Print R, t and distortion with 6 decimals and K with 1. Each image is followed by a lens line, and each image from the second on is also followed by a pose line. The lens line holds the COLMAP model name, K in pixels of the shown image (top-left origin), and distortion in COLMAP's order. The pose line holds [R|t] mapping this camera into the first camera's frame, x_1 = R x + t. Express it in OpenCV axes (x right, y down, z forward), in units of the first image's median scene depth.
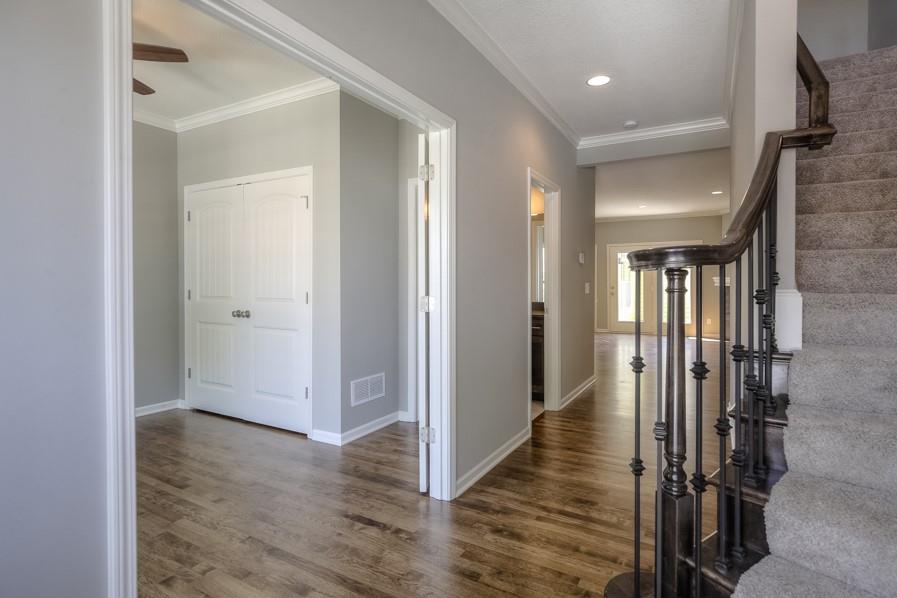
lens RADIAL K [[470.0, 0, 449.0], [0, 470.0, 286.7], [0, 0, 1]] dist [0.000170, 0.000007]
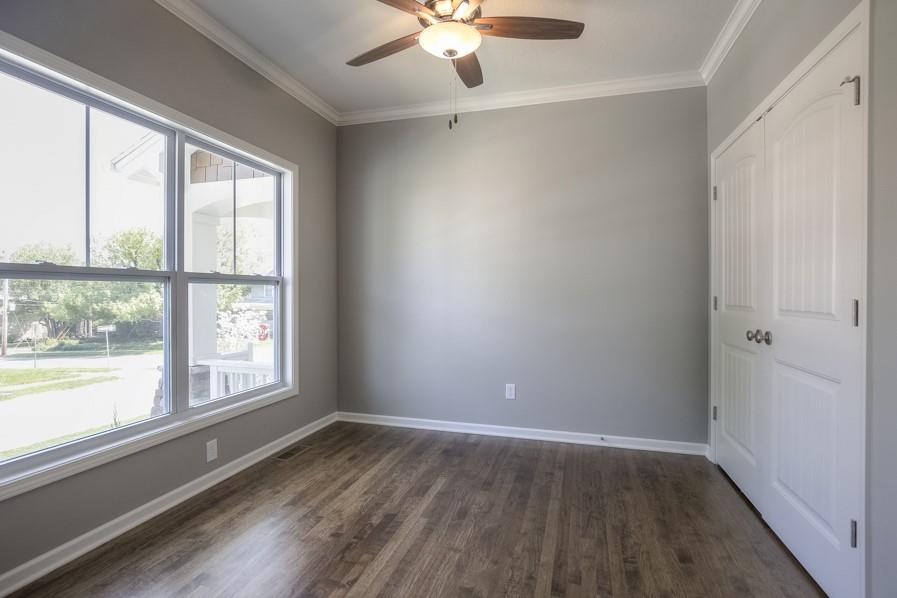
lens RADIAL K [[441.2, 0, 450.0], [0, 441.2, 292.3], [0, 0, 1]] dist [-0.003164, -0.000517]
pose [[0.235273, -0.001964, -0.971927, 0.000870], [-0.009806, 0.999942, -0.004395, 0.008929], [0.971880, 0.010564, 0.235240, 0.493491]]
